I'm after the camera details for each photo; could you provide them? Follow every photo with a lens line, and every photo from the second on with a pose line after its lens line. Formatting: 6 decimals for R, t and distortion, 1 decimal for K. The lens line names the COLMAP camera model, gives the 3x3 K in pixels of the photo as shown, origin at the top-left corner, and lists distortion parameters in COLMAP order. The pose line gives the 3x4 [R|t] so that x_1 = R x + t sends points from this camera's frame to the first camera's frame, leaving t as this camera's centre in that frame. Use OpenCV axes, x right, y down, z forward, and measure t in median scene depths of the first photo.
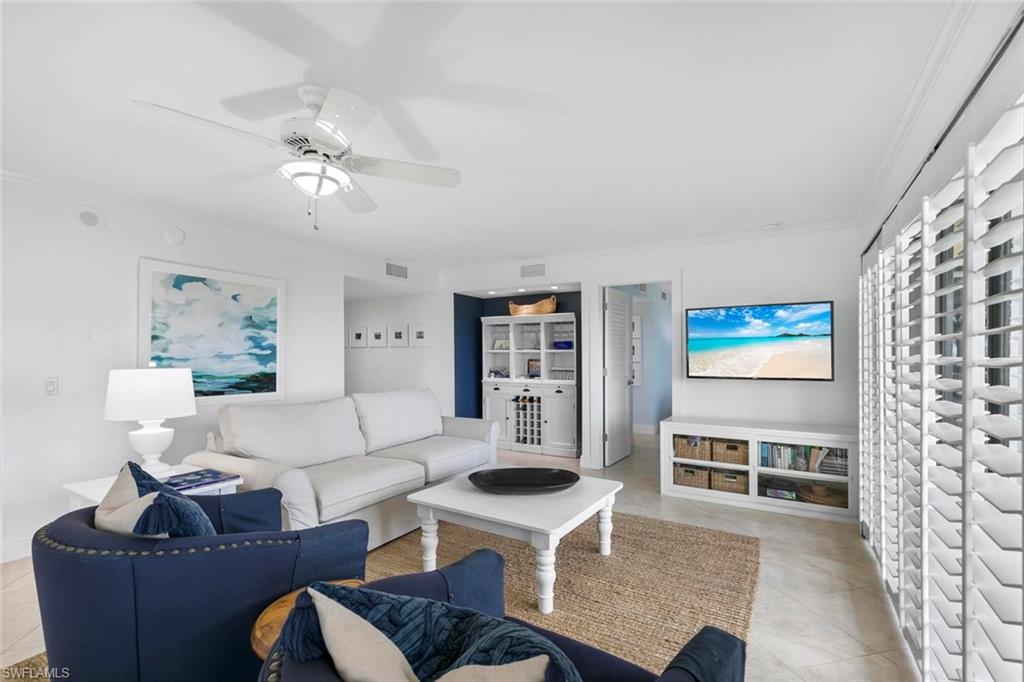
lens RADIAL K [[457.9, 0, 509.5], [0, 457.9, 350.7], [0, 0, 1]] dist [-0.000148, -0.000150]
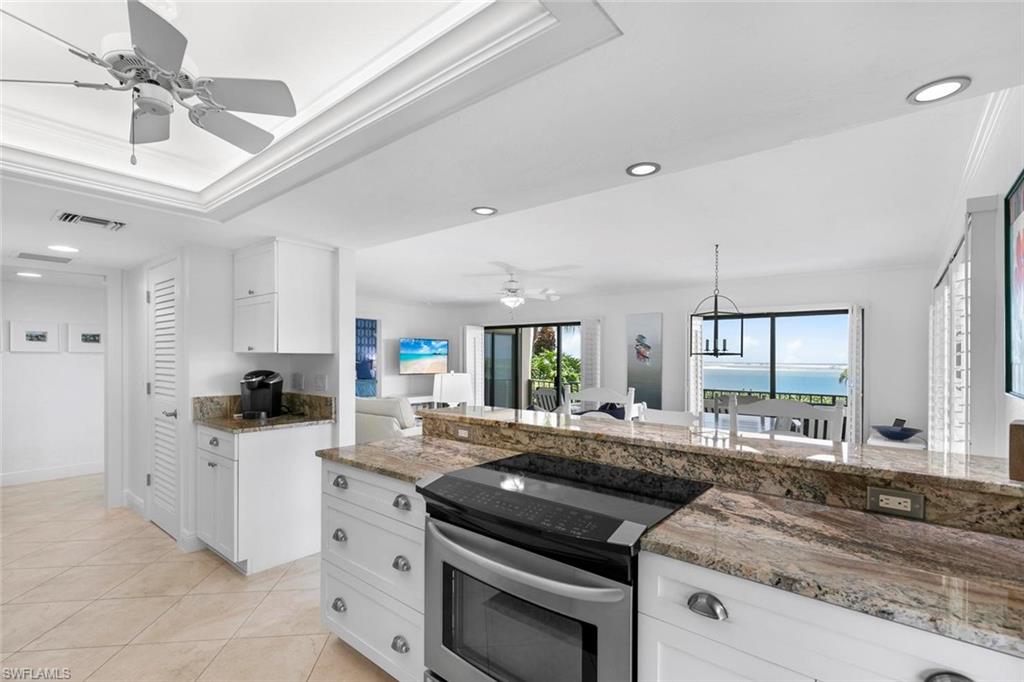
lens RADIAL K [[463.4, 0, 524.6], [0, 463.4, 356.6], [0, 0, 1]] dist [-0.000077, -0.000033]
pose [[0.113020, 0.004344, 0.993583, -1.467635], [-0.014642, 0.999889, -0.002706, -0.018690], [-0.993485, -0.014242, 0.113072, 0.296613]]
